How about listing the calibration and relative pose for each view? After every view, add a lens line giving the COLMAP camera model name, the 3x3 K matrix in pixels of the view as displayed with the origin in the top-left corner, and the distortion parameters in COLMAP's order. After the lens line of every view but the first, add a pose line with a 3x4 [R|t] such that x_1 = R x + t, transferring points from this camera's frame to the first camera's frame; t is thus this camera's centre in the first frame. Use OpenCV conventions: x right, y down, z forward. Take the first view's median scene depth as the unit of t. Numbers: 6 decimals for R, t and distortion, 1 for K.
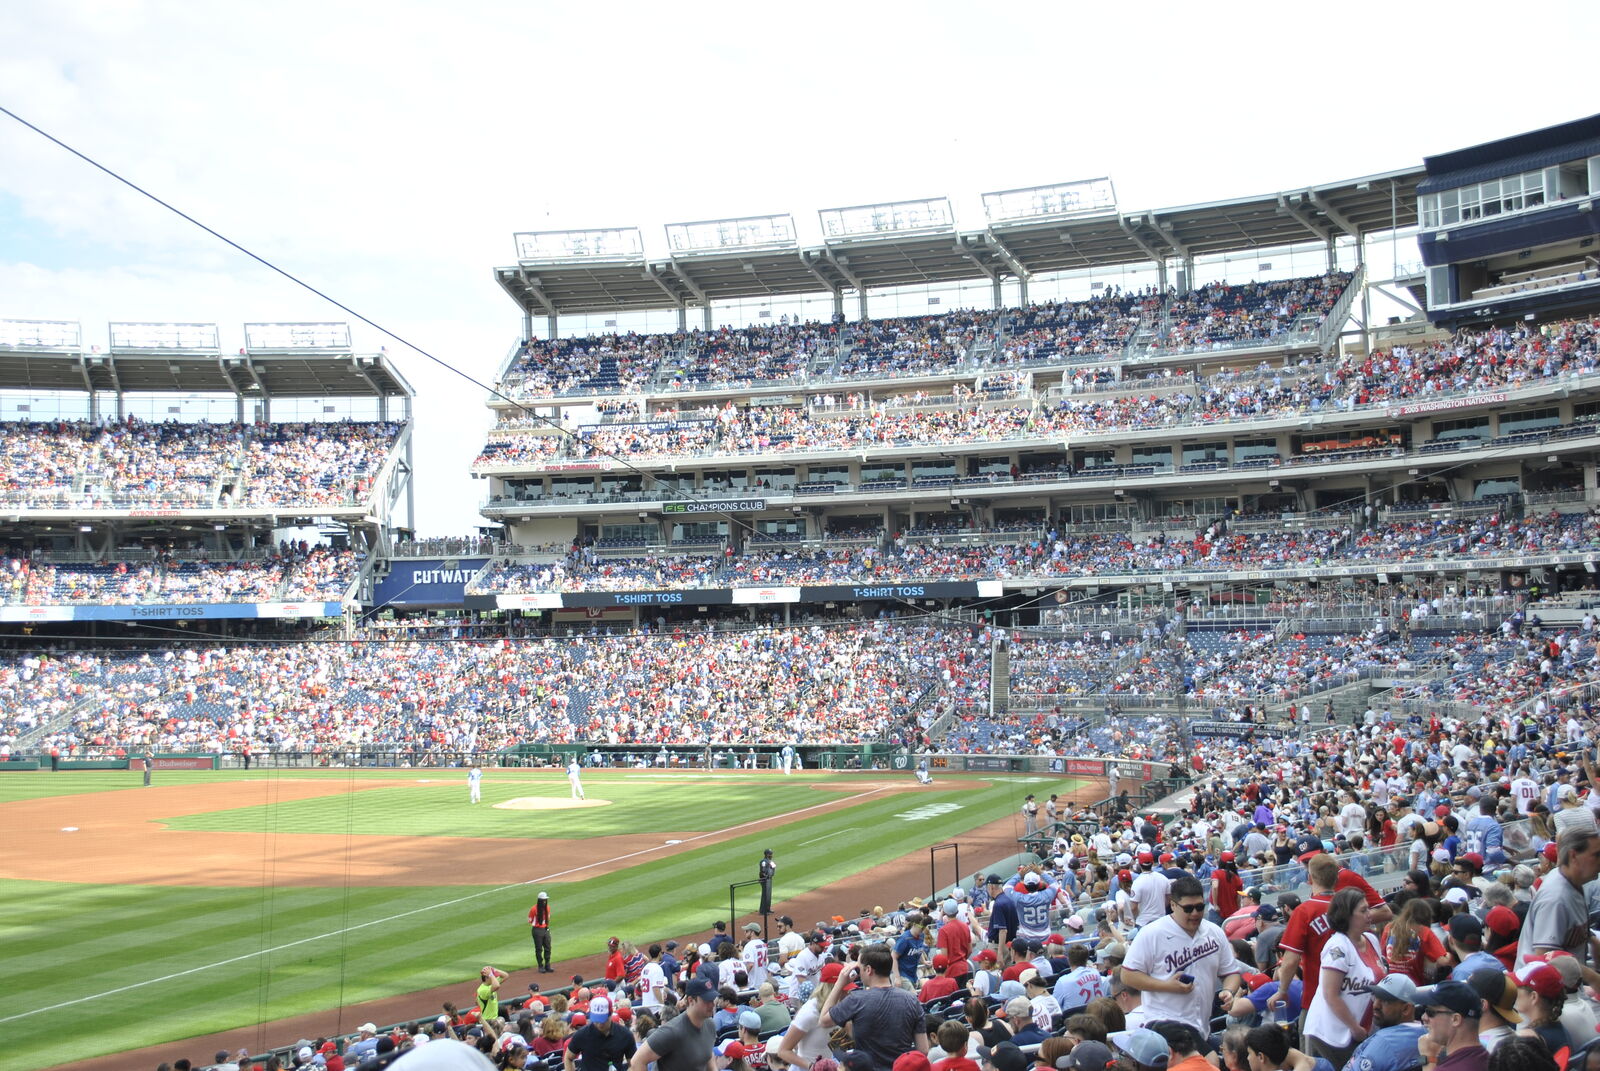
lens RADIAL K [[1905.5, 0, 808.5], [0, 1905.5, 535.0], [0, 0, 1]] dist [-0.035838, 0.000000]
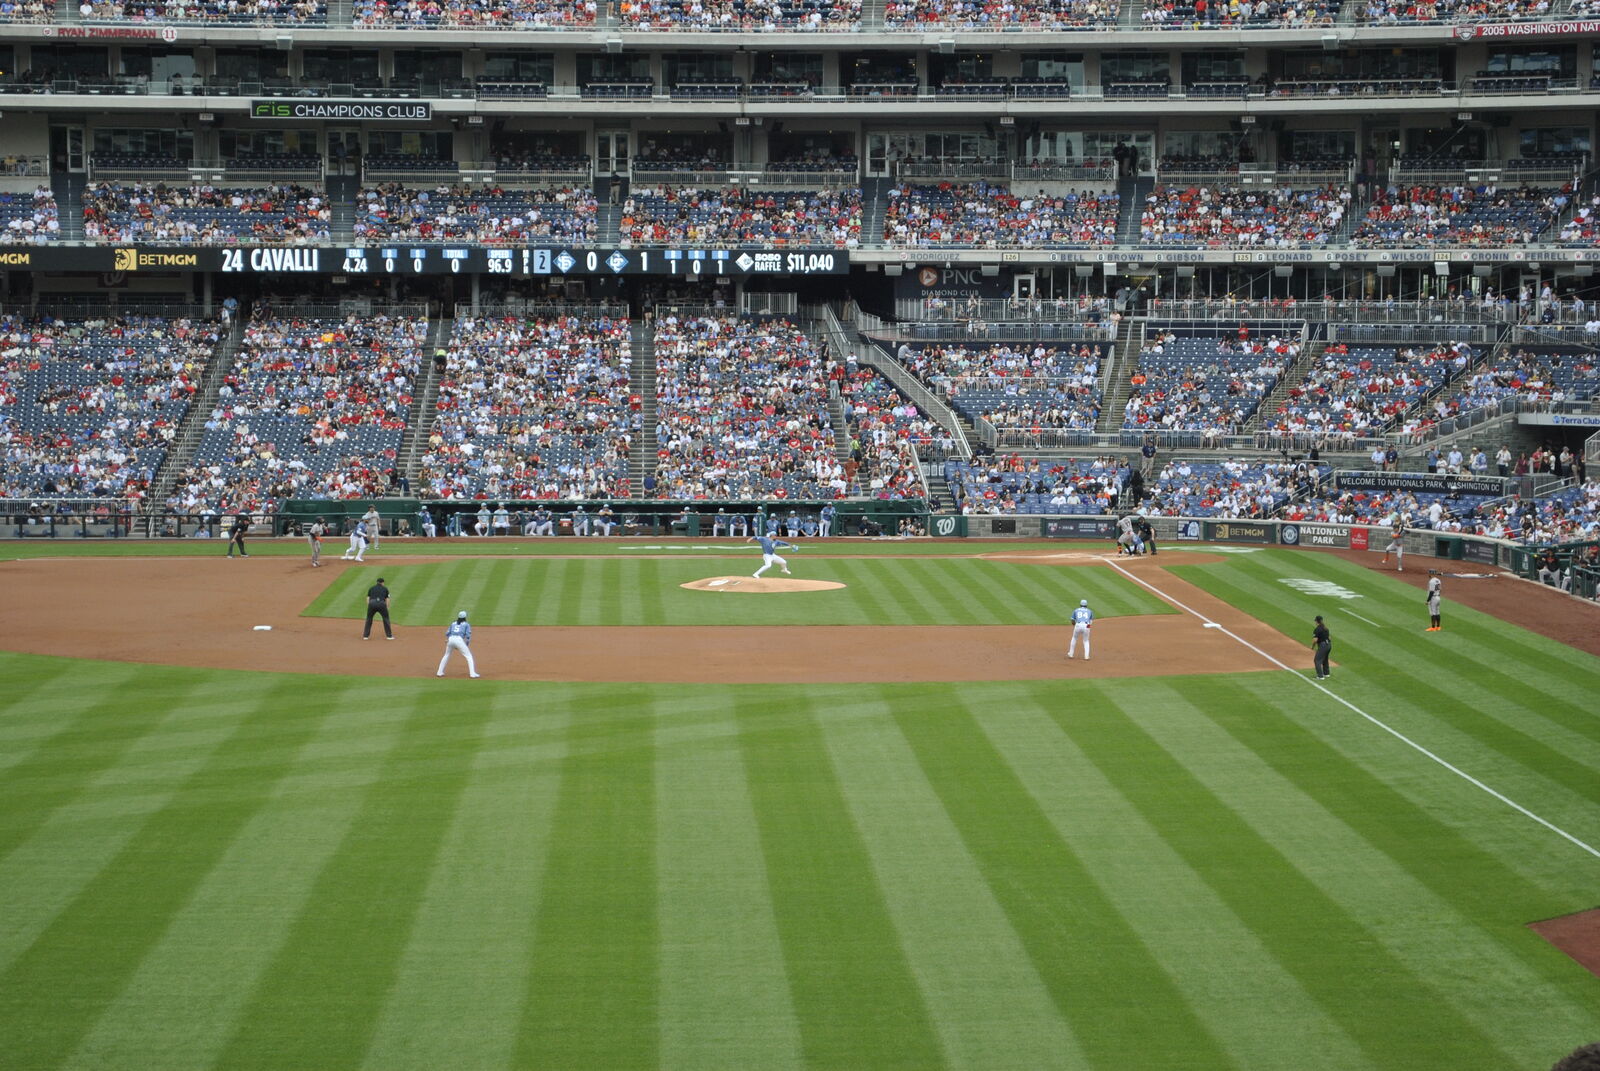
lens RADIAL K [[3705.6, 0, 795.4], [0, 3705.6, 546.7], [0, 0, 1]] dist [0.061206, 0.000000]
pose [[0.922783, -0.004566, 0.385292, -0.403796], [-0.042789, 0.992531, 0.114244, -0.019745], [-0.382936, -0.121909, 0.915696, -0.170154]]
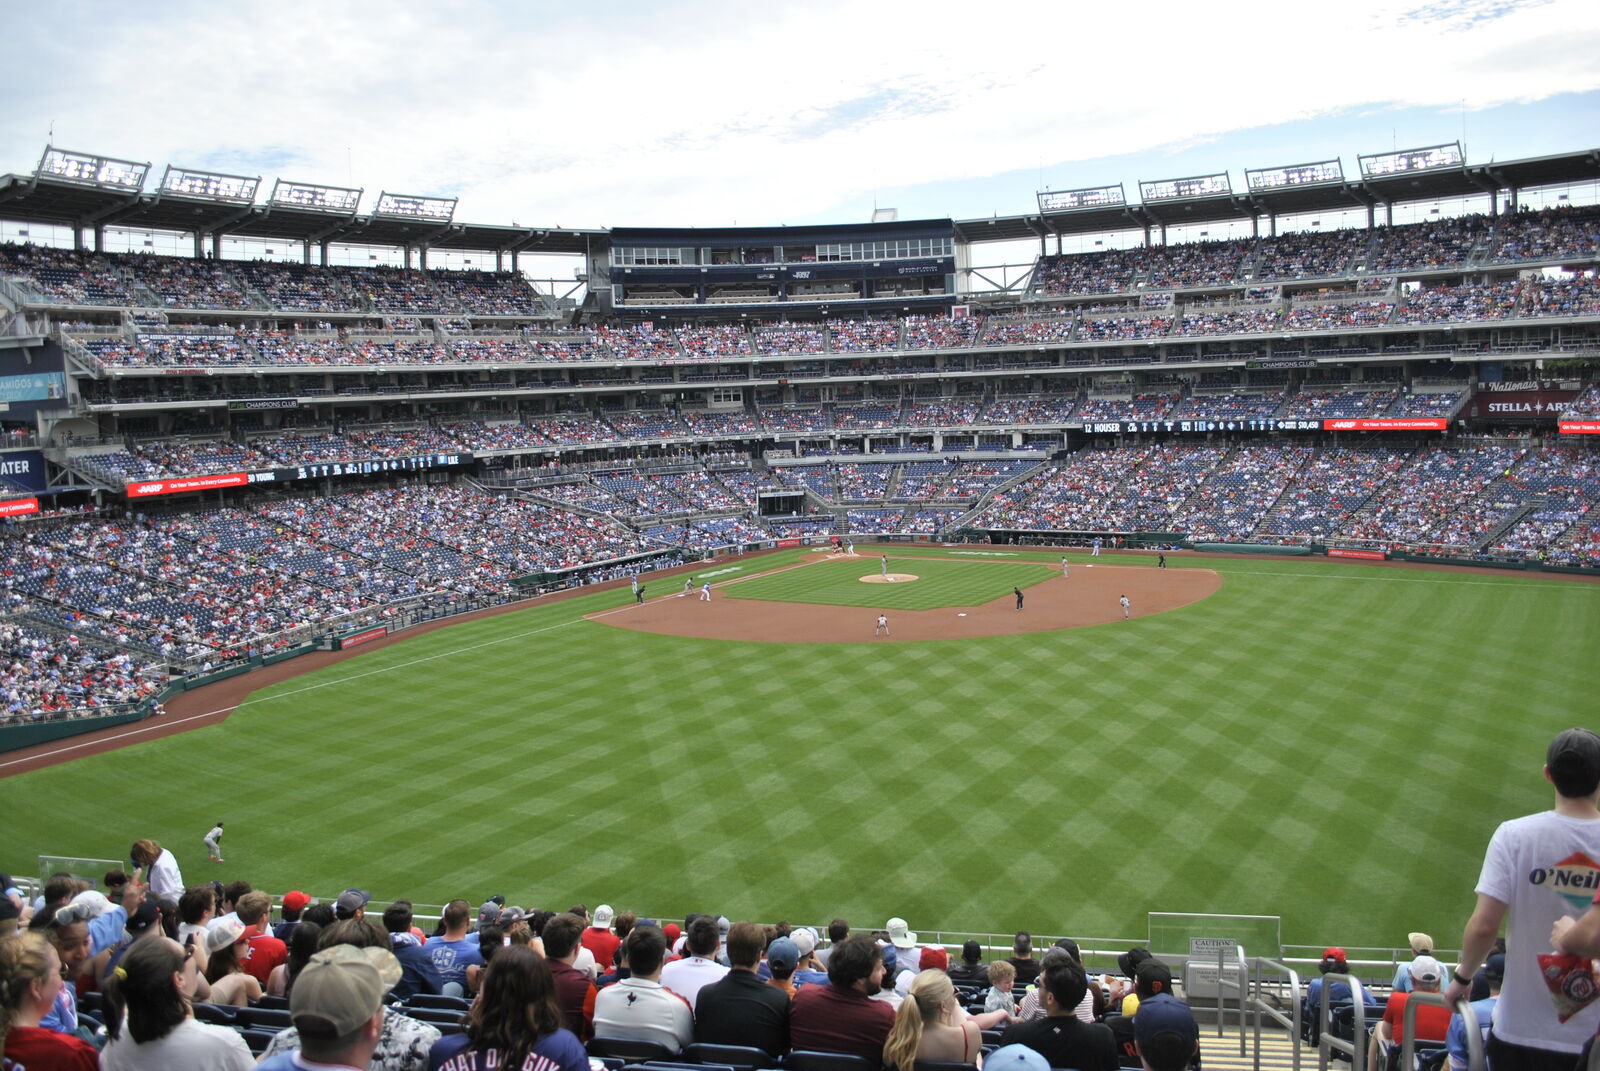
lens RADIAL K [[1260.2, 0, 804.8], [0, 1260.2, 550.6], [0, 0, 1]] dist [-0.154674, 0.064370]
pose [[0.131032, -0.088515, 0.987419, -0.865800], [0.005249, 0.996054, 0.088592, 0.014237], [-0.991364, -0.006425, 0.130979, 0.603895]]
